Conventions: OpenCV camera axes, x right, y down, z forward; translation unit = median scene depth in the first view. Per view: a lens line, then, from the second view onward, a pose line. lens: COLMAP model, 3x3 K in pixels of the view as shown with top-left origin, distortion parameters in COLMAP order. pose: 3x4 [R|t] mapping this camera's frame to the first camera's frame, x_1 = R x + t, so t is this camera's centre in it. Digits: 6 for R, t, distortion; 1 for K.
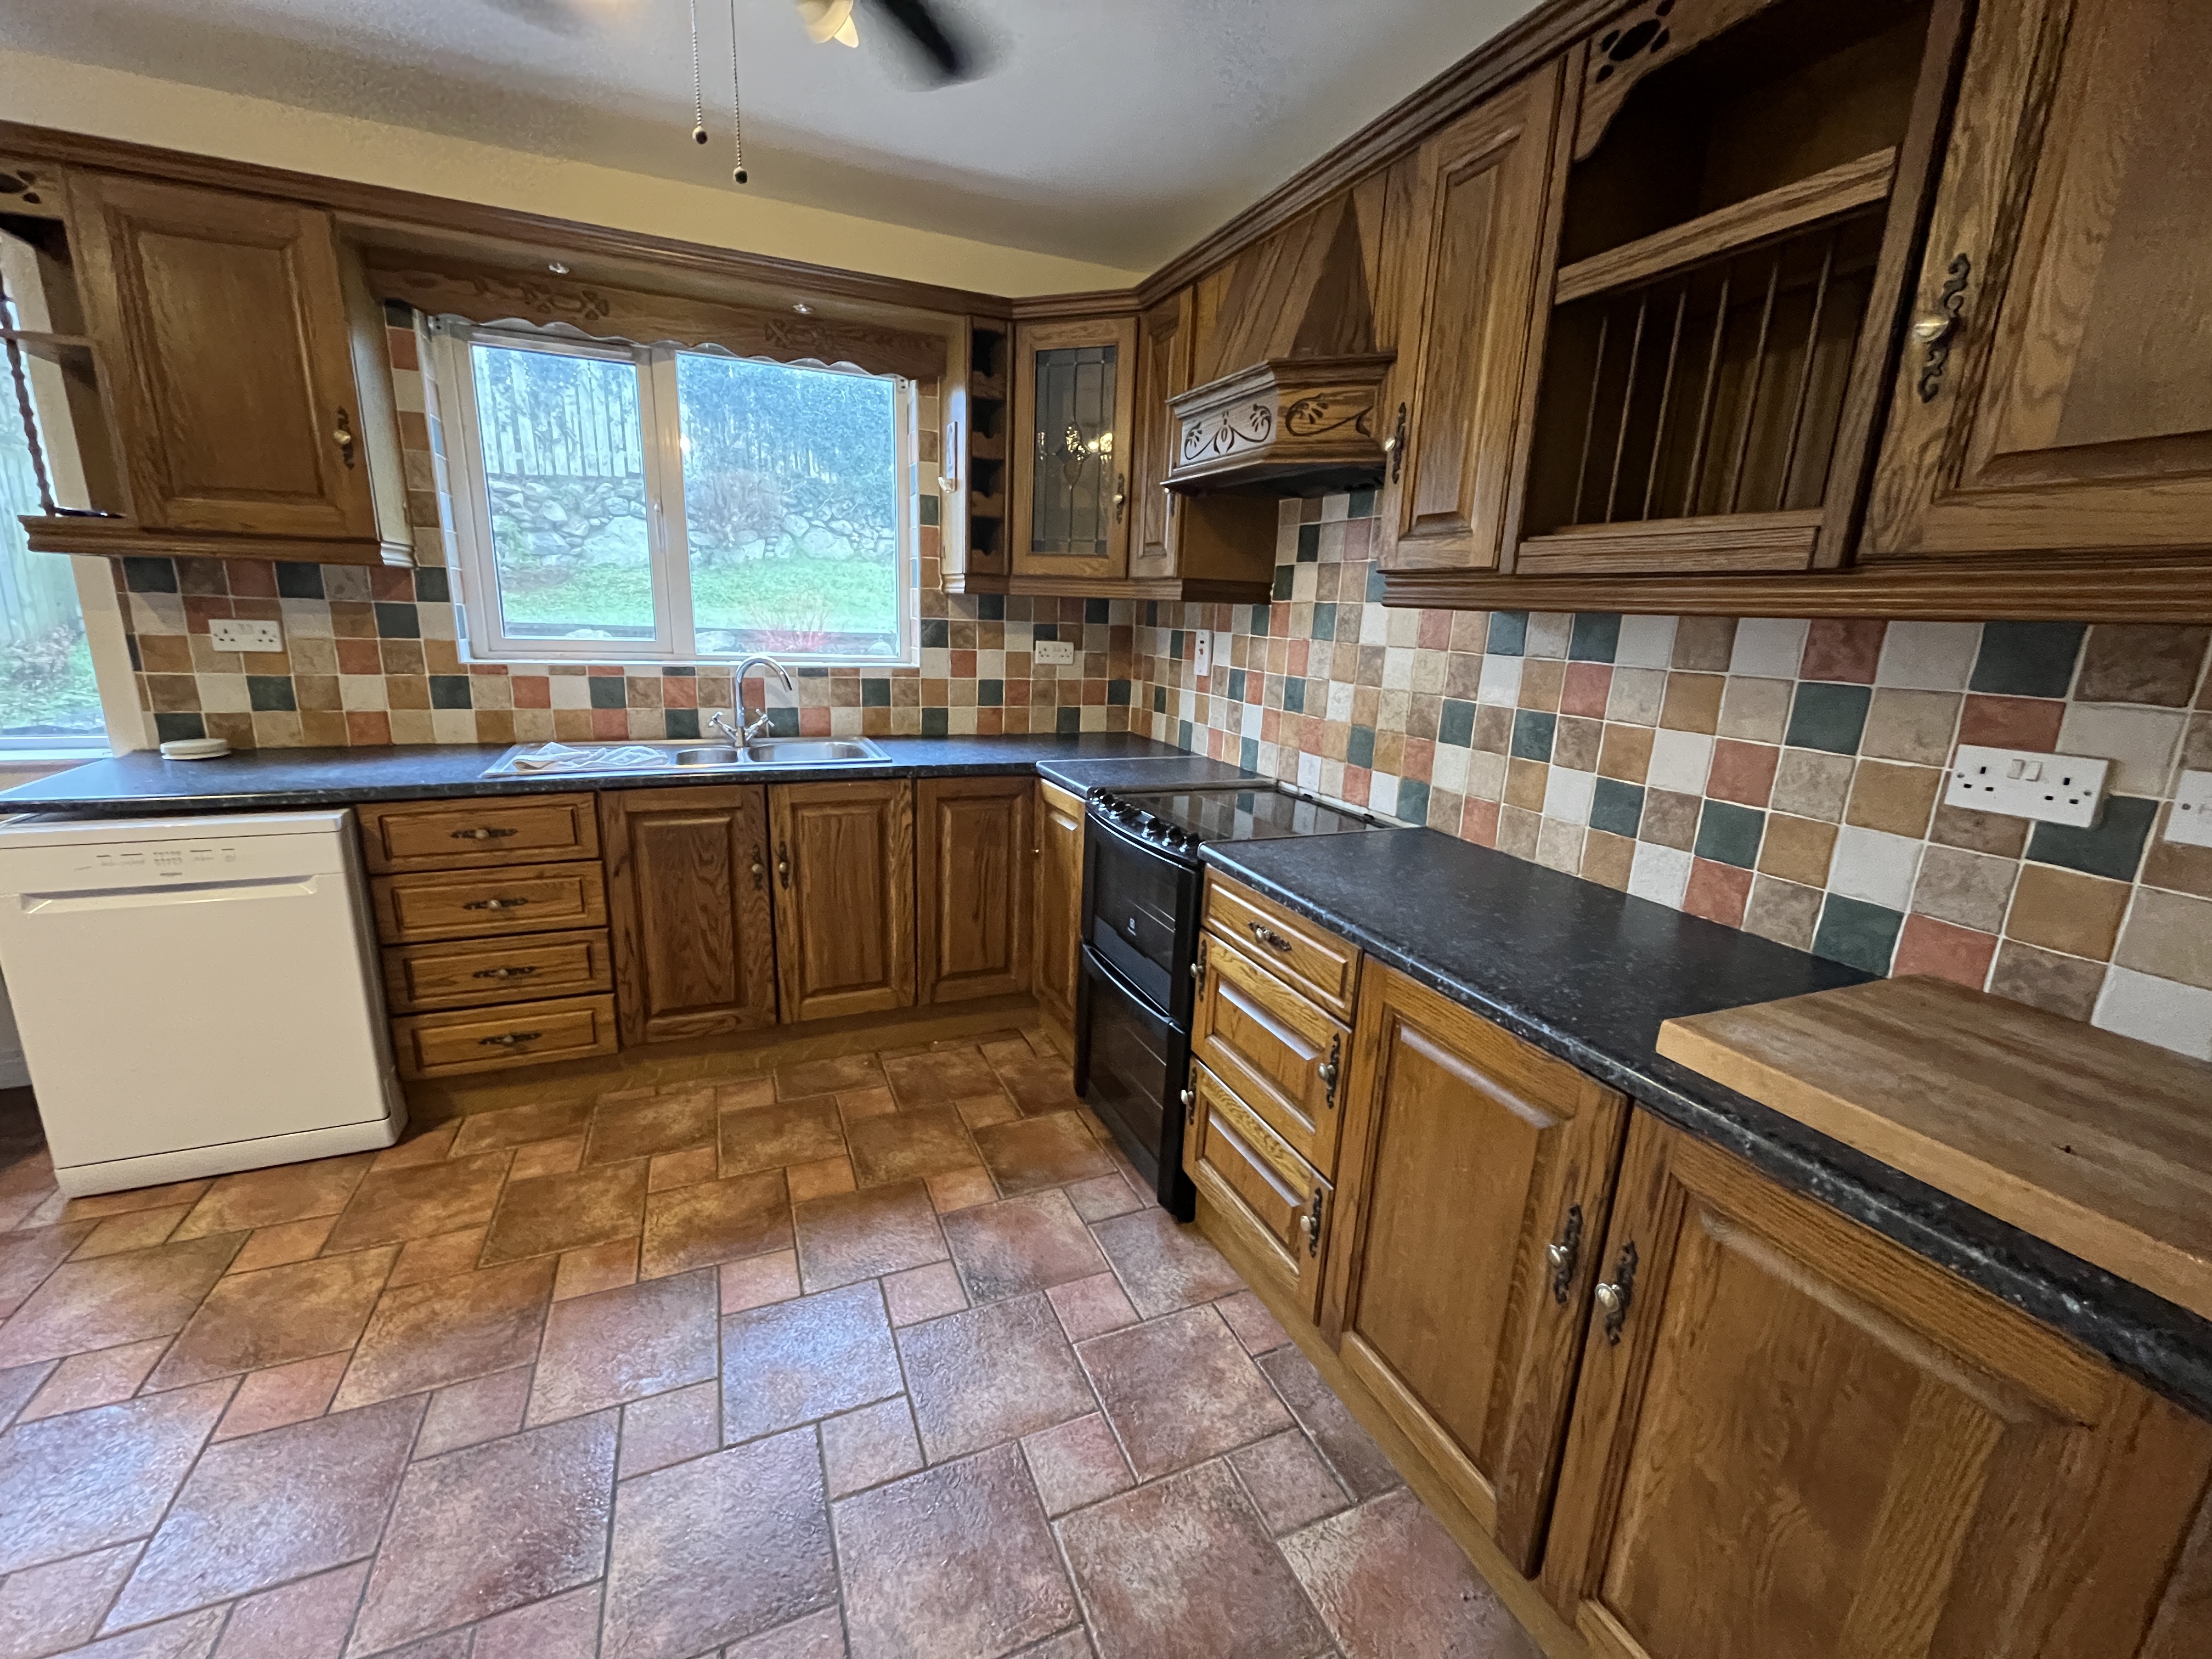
lens RADIAL K [[897.4, 0, 1104.2], [0, 897.4, 826.6], [0, 0, 1]] dist [-0.002434, -0.000287]
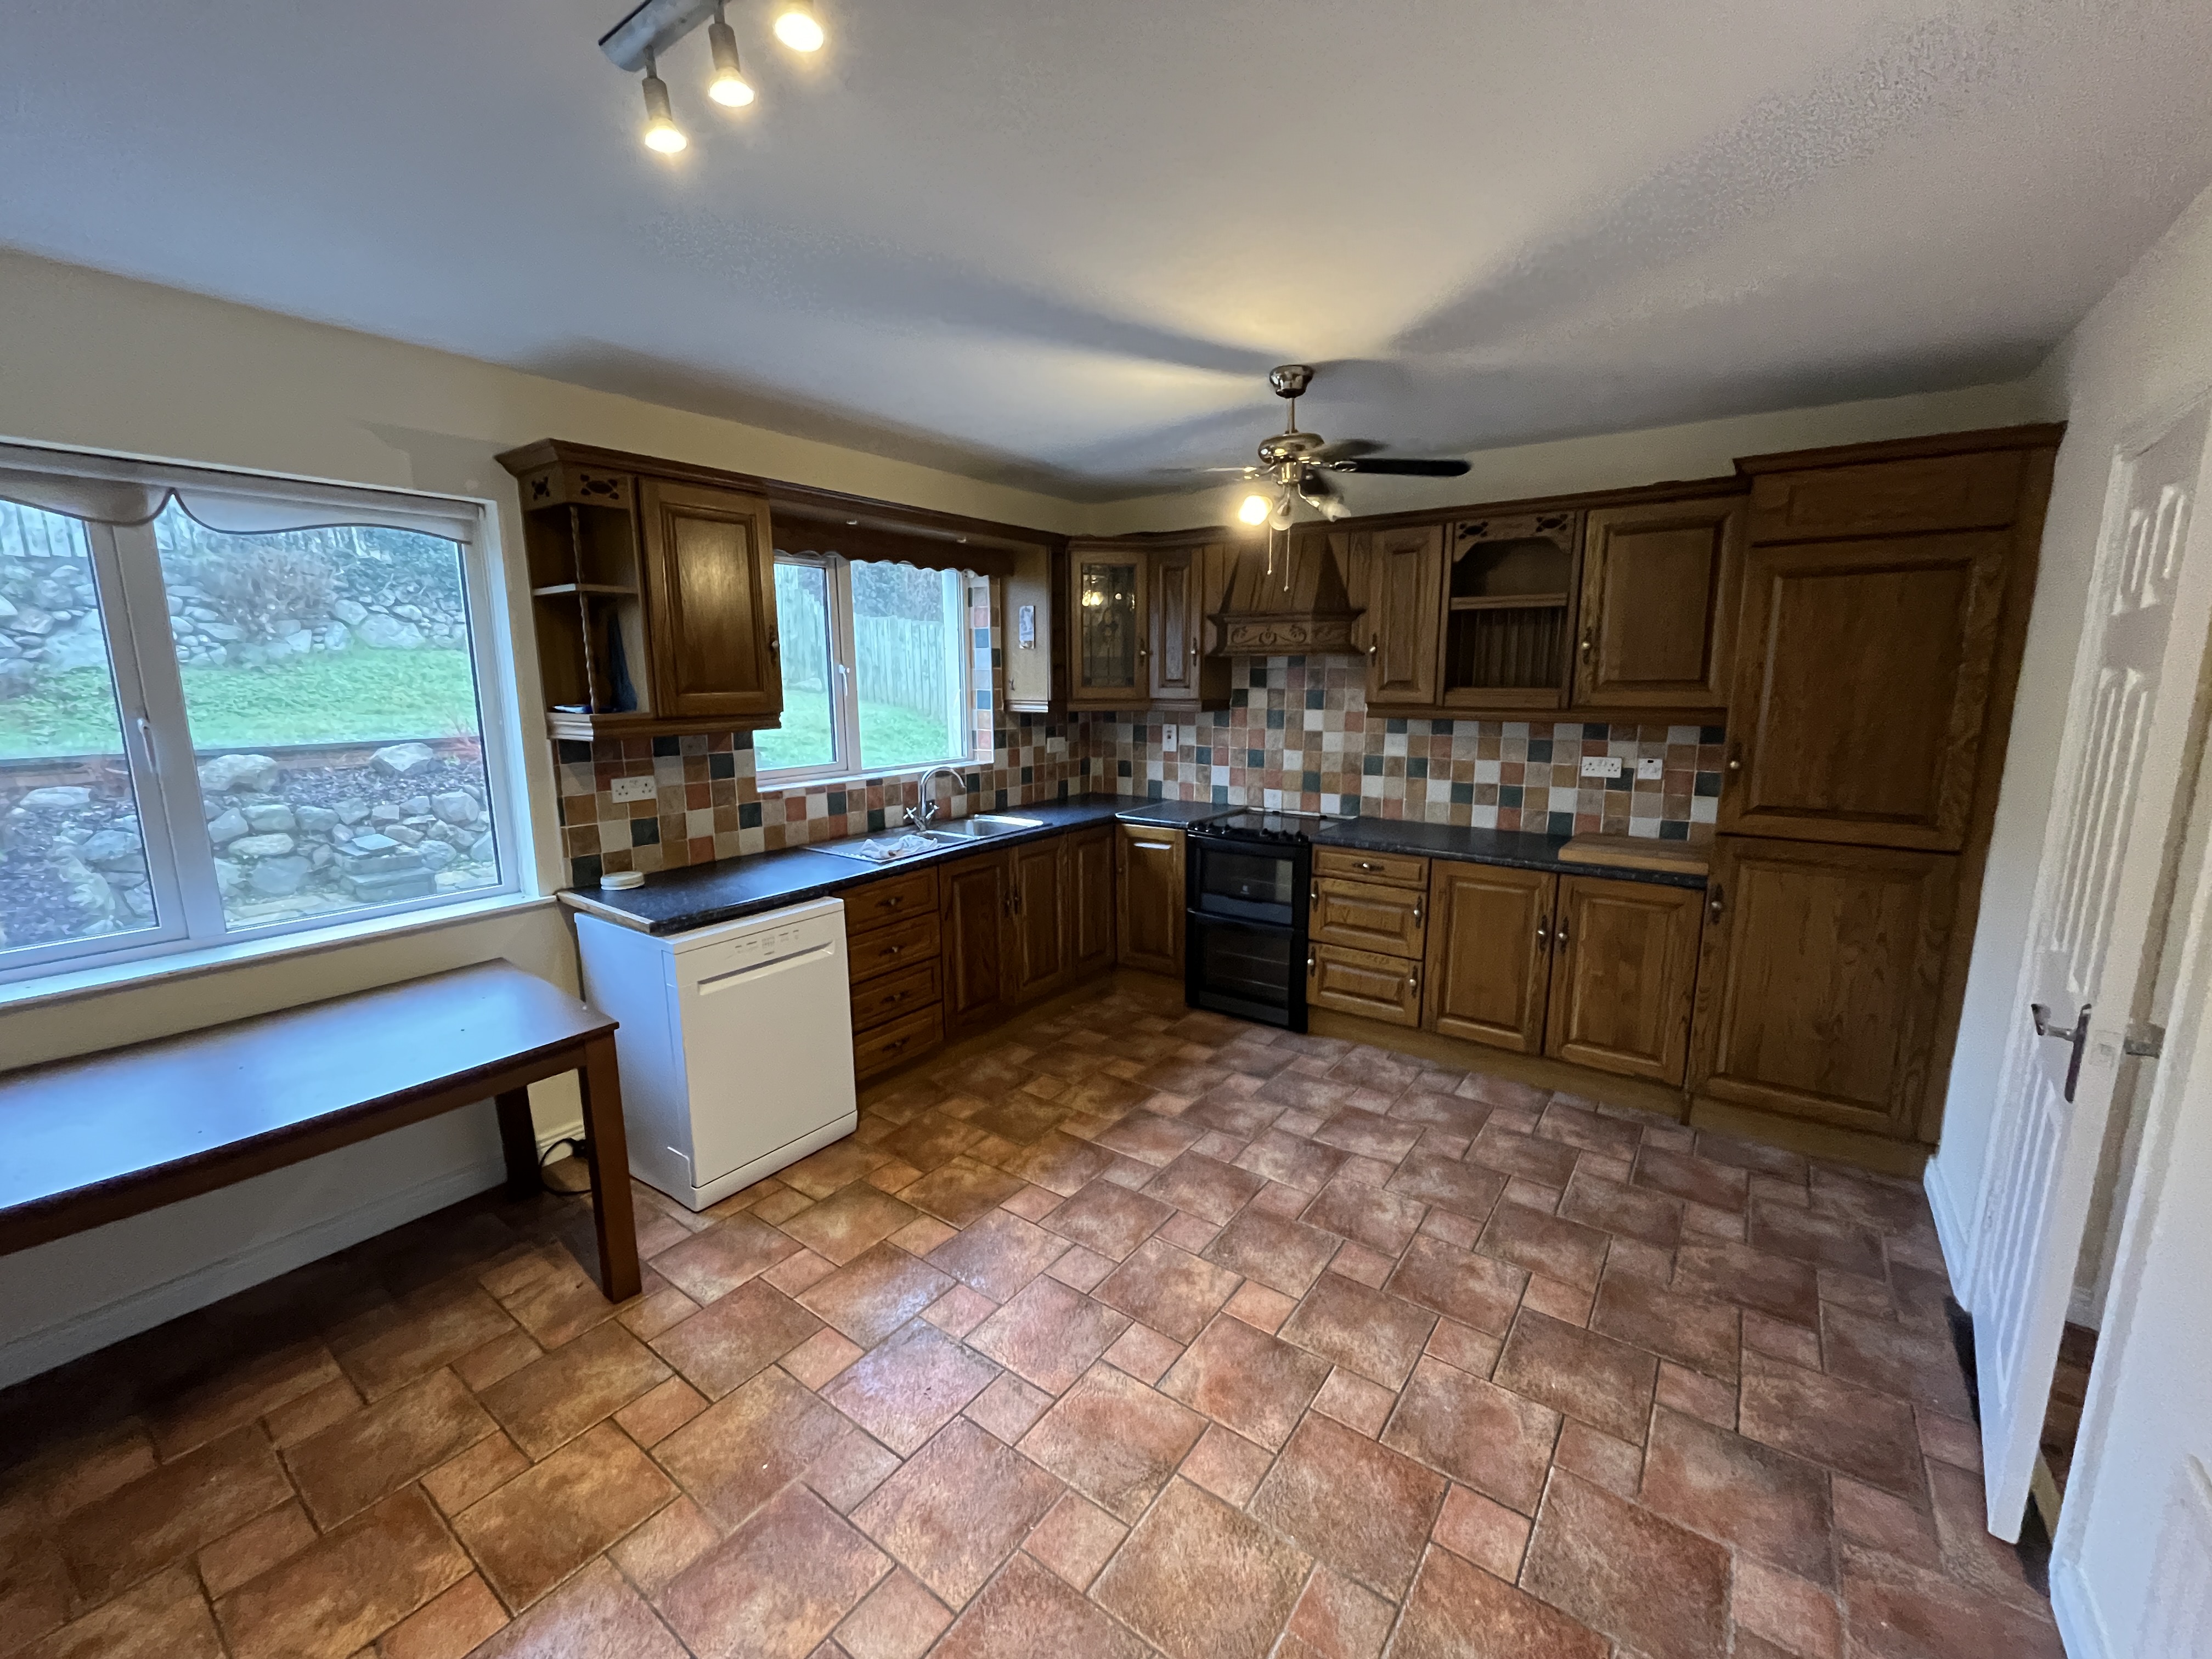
lens RADIAL K [[897.4, 0, 1104.2], [0, 897.4, 826.6], [0, 0, 1]] dist [-0.002434, -0.000287]
pose [[0.859328, -0.130425, 0.494515, -1.123660], [0.158748, 0.987198, -0.015493, -0.036024], [-0.486163, 0.091817, 0.869031, -0.486033]]
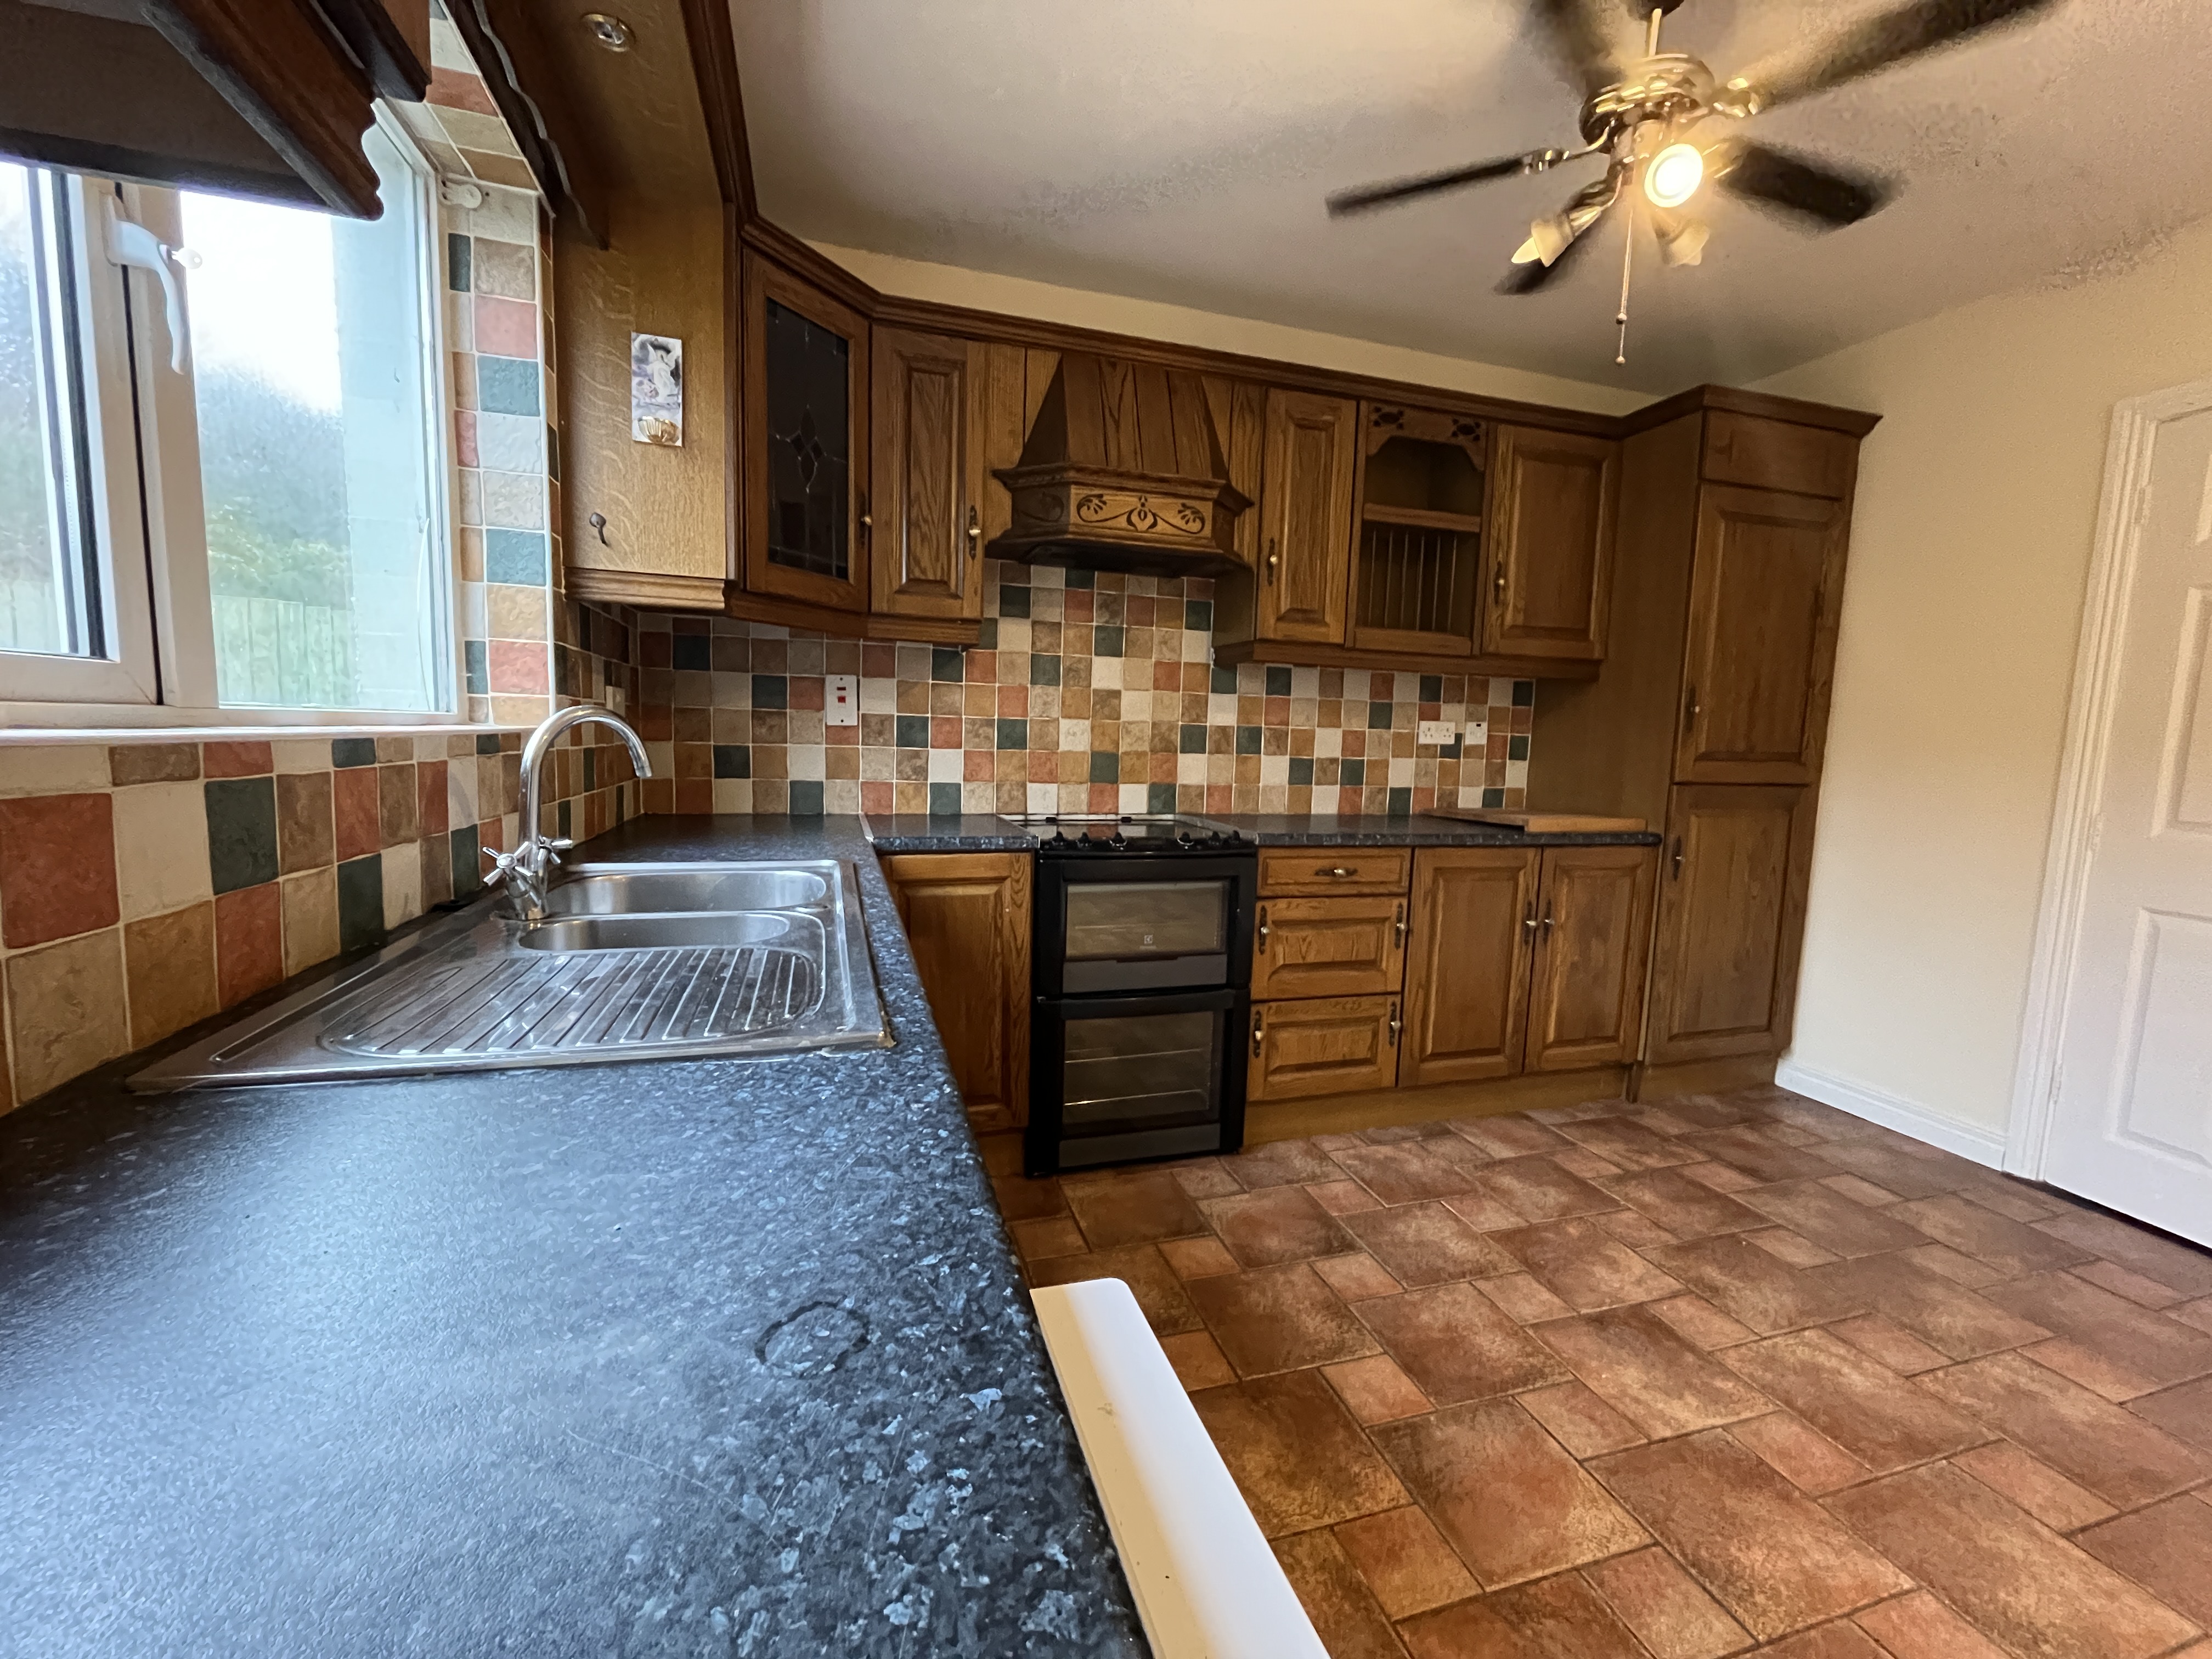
lens RADIAL K [[897.4, 0, 1104.2], [0, 897.4, 826.6], [0, 0, 1]] dist [-0.002434, -0.000287]
pose [[0.113972, -0.139739, 0.983607, -1.024533], [0.211806, 0.970715, 0.113366, -0.159434], [-0.970643, 0.195413, 0.140232, 0.874336]]
